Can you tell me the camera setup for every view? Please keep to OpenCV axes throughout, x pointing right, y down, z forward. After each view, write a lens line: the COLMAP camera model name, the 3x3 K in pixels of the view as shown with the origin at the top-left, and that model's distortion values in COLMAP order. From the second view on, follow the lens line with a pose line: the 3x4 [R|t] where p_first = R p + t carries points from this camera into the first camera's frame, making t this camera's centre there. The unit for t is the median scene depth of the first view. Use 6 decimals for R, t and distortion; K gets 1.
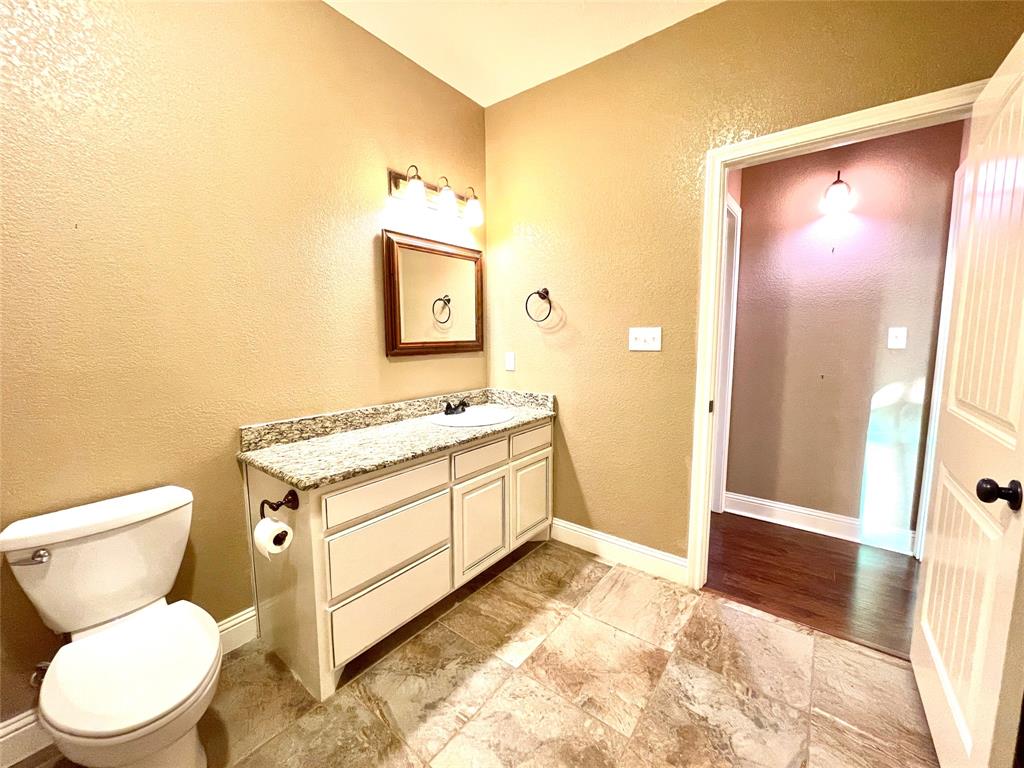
lens RADIAL K [[414.9, 0, 506.8], [0, 414.9, 382.1], [0, 0, 1]] dist [-0.000567, -0.000478]
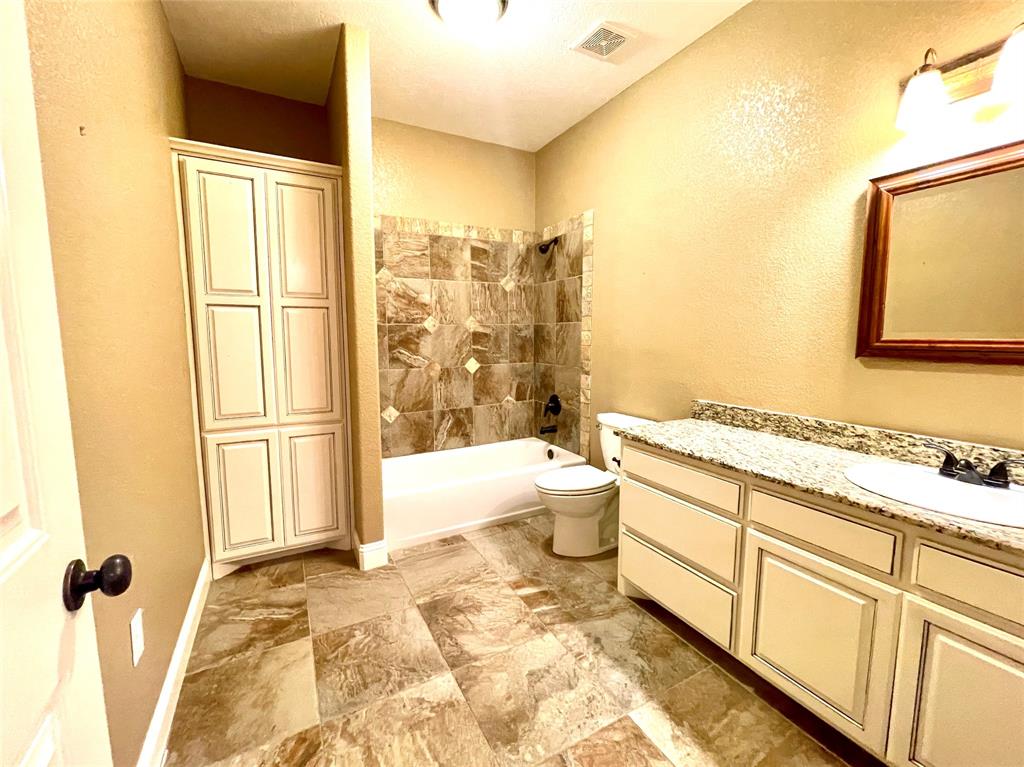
lens RADIAL K [[414.9, 0, 506.8], [0, 414.9, 381.6], [0, 0, 1]] dist [-0.000567, -0.000478]
pose [[-0.393518, 0.111198, -0.912567, 0.731442], [-0.101256, 0.981376, 0.163246, -0.093579], [0.913723, 0.156643, -0.374930, 0.862103]]
